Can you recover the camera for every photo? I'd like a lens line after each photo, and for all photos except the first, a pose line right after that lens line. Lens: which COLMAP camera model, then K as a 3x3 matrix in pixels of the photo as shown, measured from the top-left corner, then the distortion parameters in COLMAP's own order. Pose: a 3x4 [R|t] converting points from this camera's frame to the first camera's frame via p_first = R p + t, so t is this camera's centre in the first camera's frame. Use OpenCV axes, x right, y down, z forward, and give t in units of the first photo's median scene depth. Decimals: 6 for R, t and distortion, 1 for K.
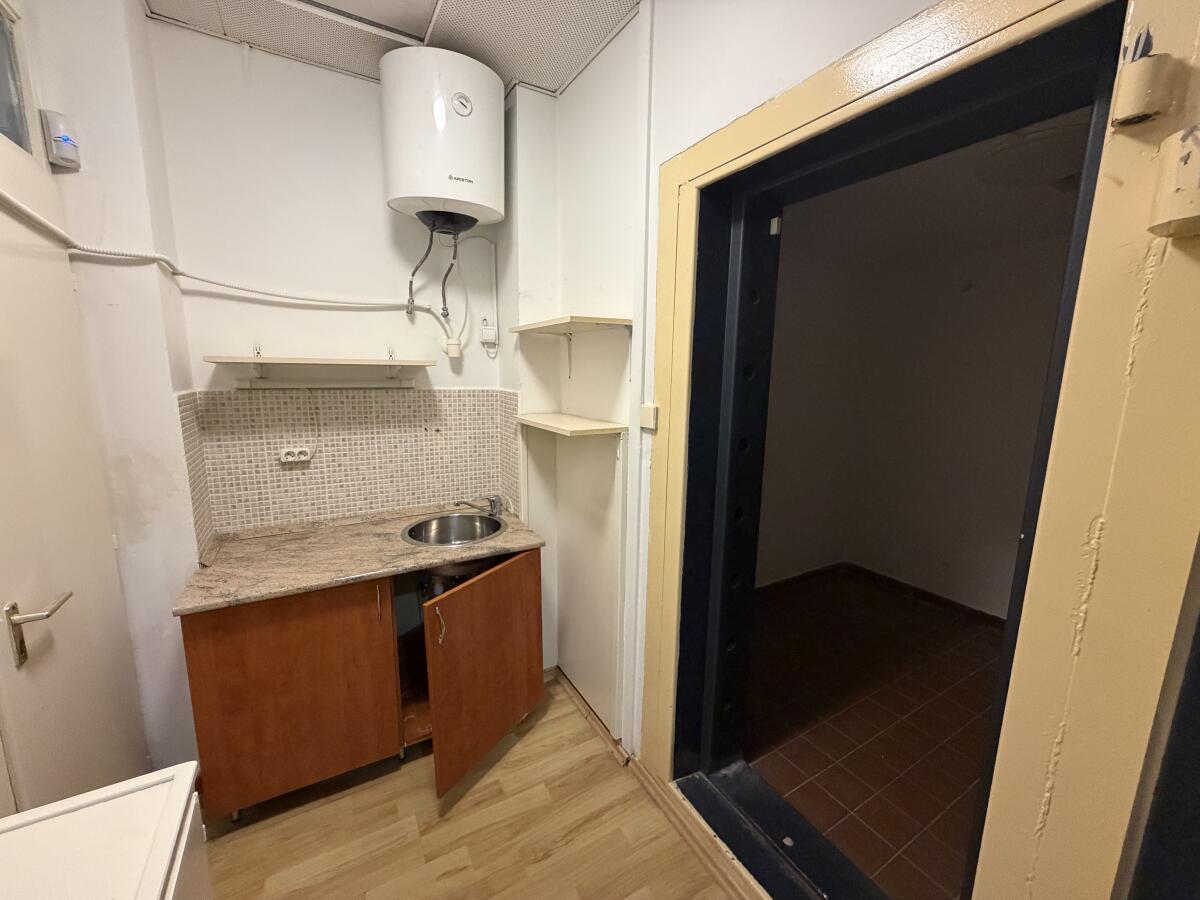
lens RADIAL K [[479.7, 0, 599.9], [0, 479.7, 448.3], [0, 0, 1]] dist [-0.000717, -0.000008]
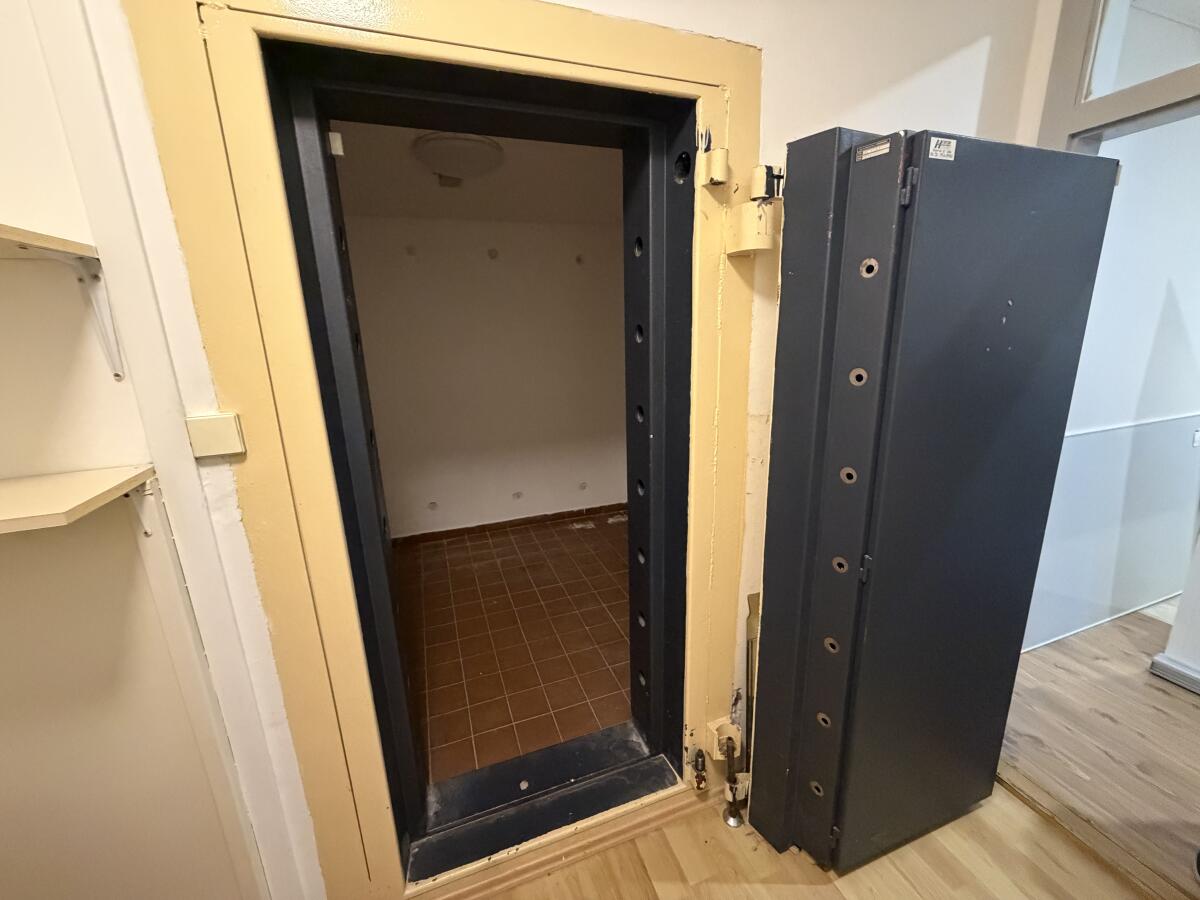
lens RADIAL K [[479.7, 0, 599.3], [0, 479.7, 450.5], [0, 0, 1]] dist [-0.000717, -0.000008]
pose [[0.181253, -0.266735, 0.946573, -0.351816], [0.193901, 0.953314, 0.231506, -0.092442], [-0.964132, 0.141581, 0.224511, 0.454932]]
